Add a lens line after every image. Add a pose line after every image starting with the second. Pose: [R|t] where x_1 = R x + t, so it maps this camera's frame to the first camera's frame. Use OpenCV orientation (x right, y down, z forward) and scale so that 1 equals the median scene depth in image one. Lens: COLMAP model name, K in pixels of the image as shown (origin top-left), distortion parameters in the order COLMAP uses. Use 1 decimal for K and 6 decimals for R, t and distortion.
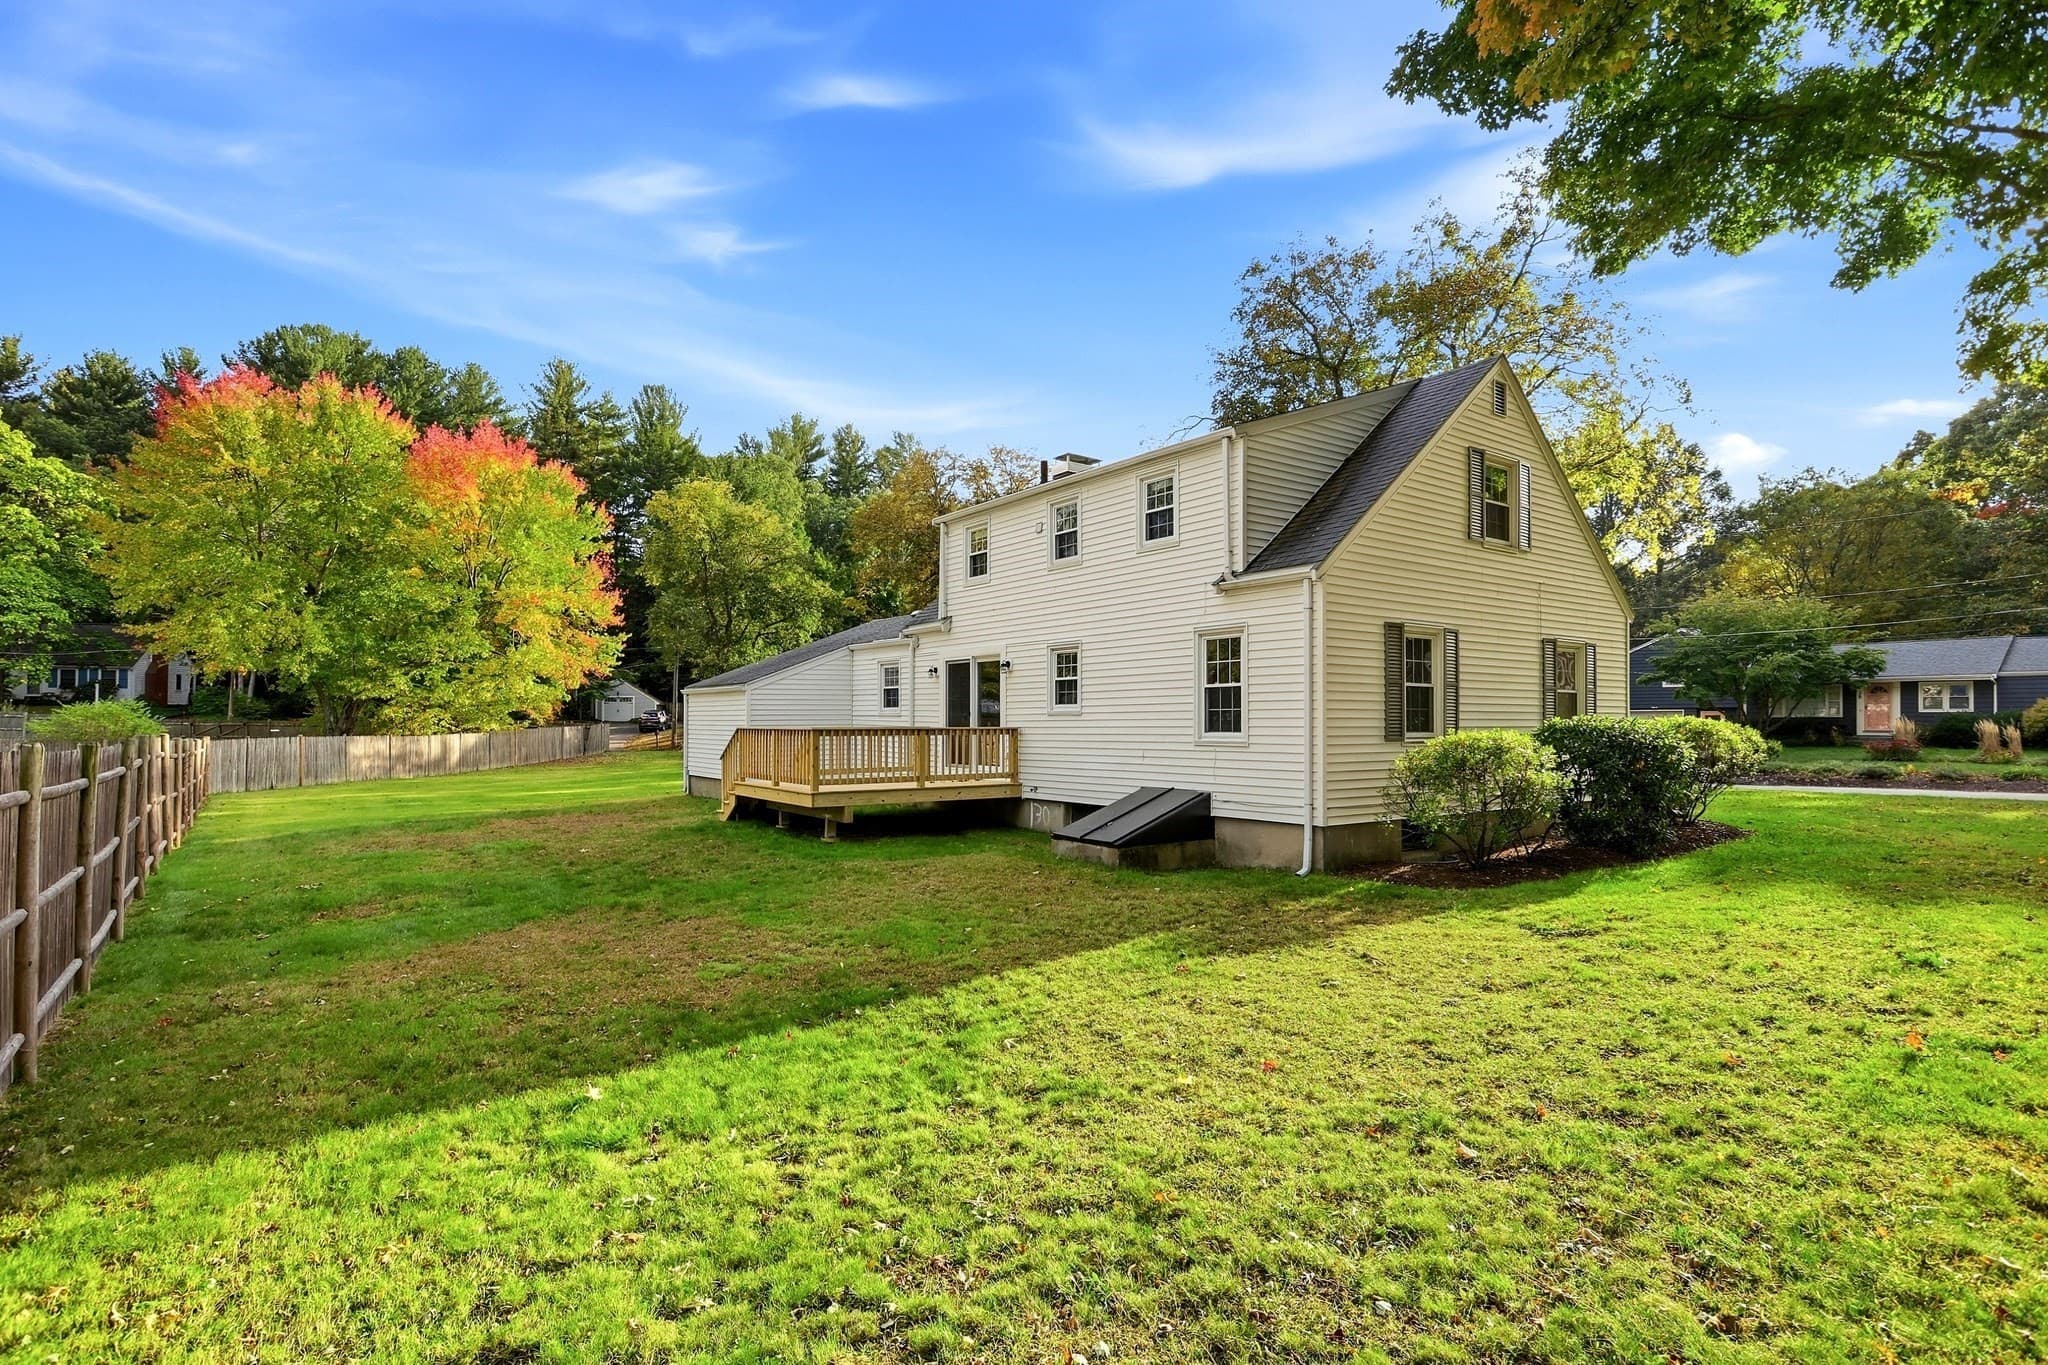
lens RADIAL K [[999.4, 0, 1027.5], [0, 999.4, 686.6], [0, 0, 1]] dist [-0.002030, 0.001242]
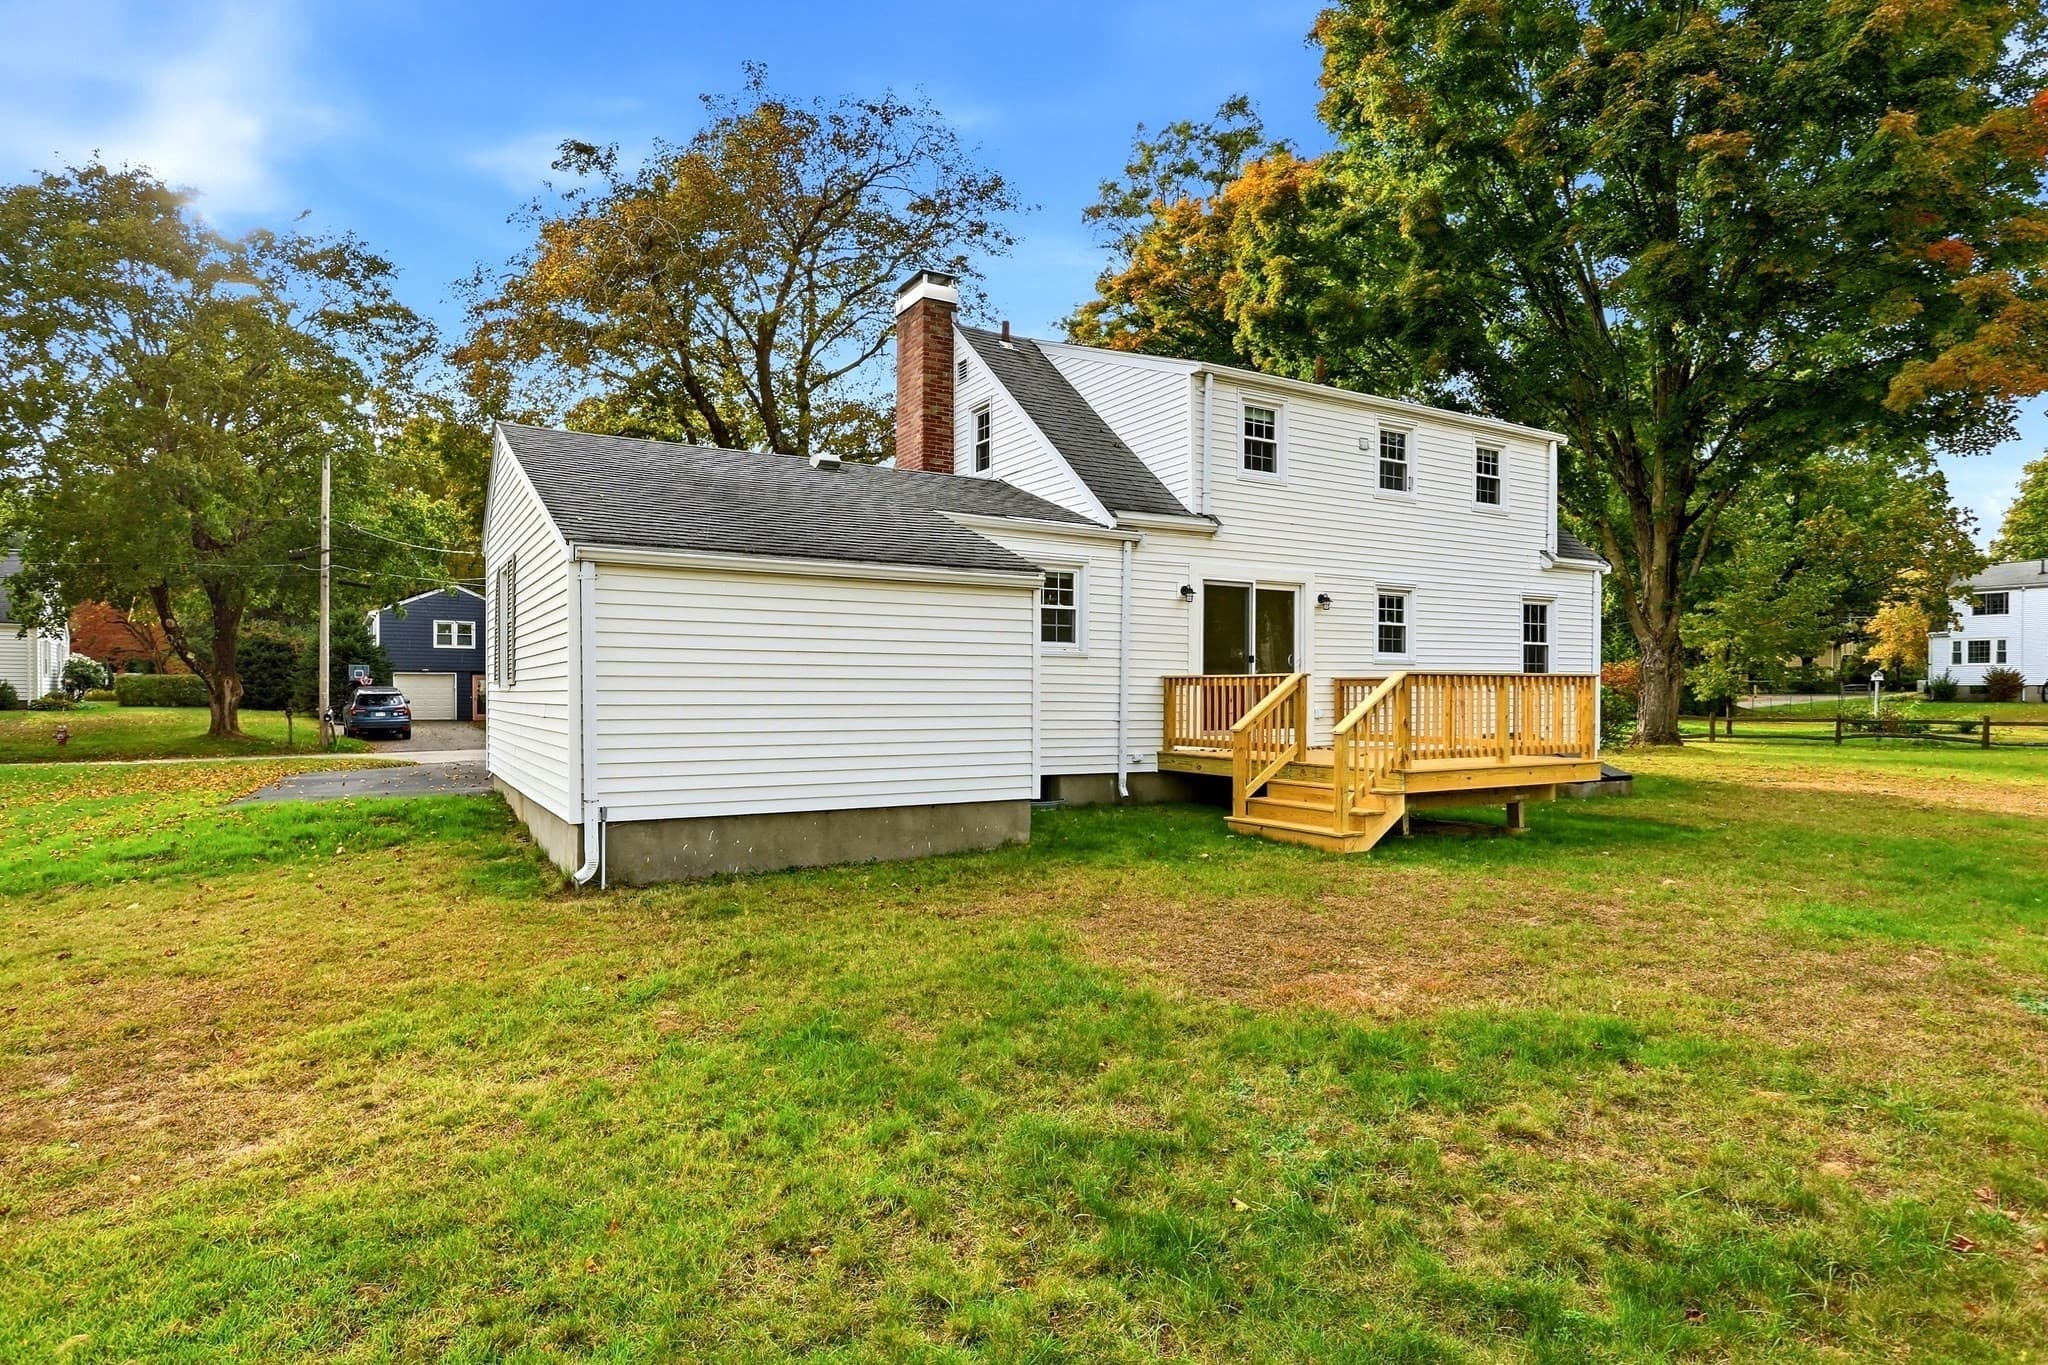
lens RADIAL K [[1101.4, 0, 1015.7], [0, 1101.4, 685.1], [0, 0, 1]] dist [-0.003849, 0.000031]
pose [[0.104754, 0.003530, 0.994492, -0.834136], [-0.037340, 0.999303, 0.000386, 0.050538], [-0.993797, -0.037174, 0.104812, 1.040474]]
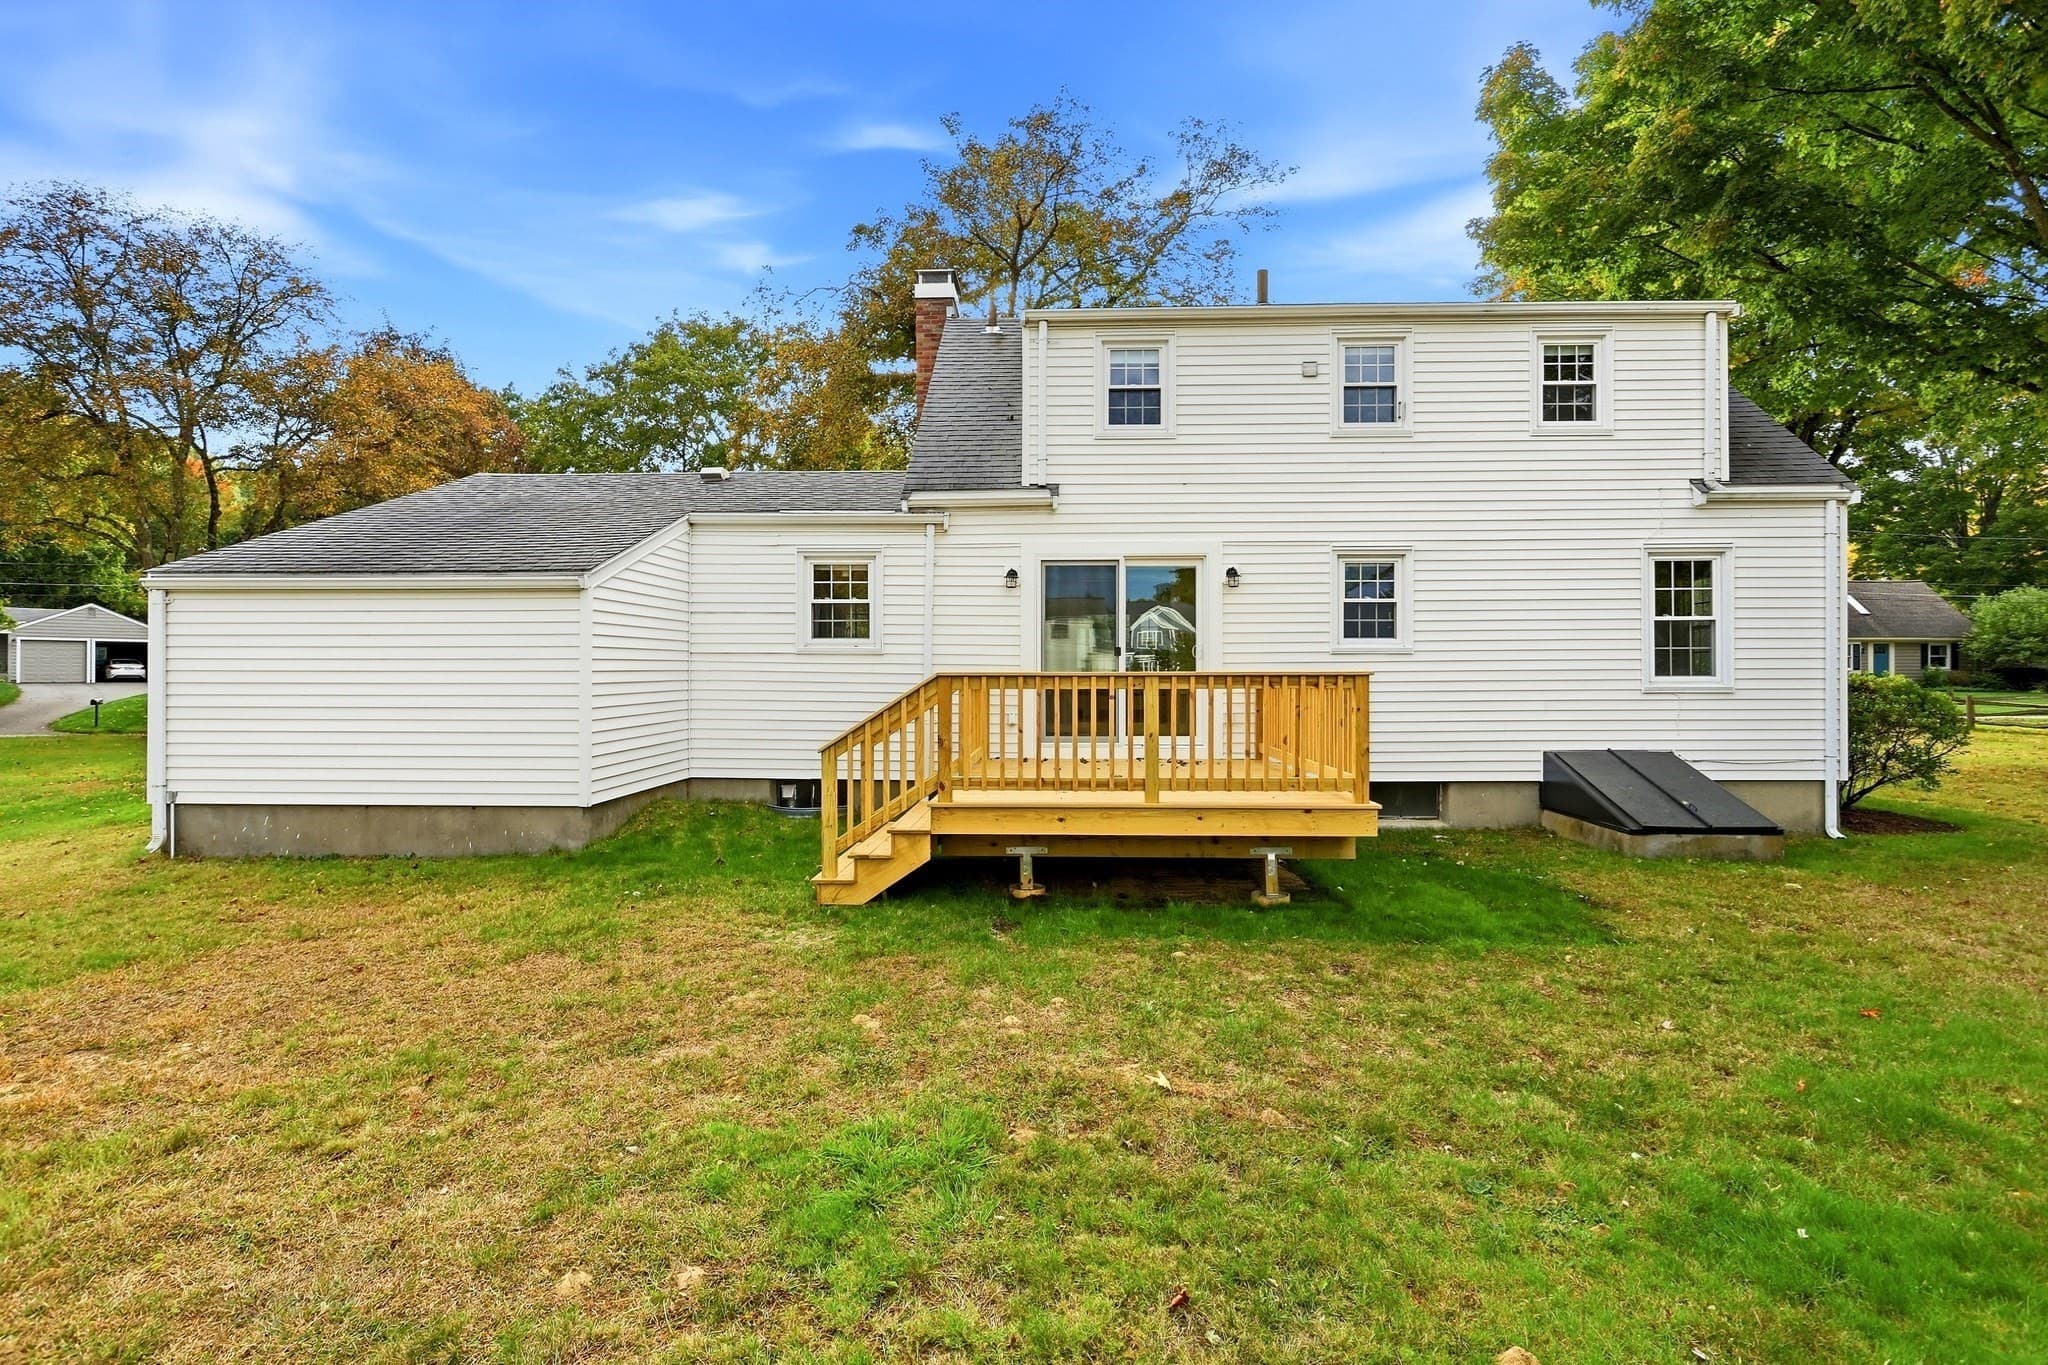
lens RADIAL K [[942.6, 0, 1027.3], [0, 942.6, 674.4], [0, 0, 1]] dist [-0.004637, 0.000212]
pose [[0.628575, 0.001047, 0.777748, -0.513772], [-0.026665, 0.999440, 0.020205, 0.030235], [-0.777292, -0.033439, 0.628251, 0.655398]]
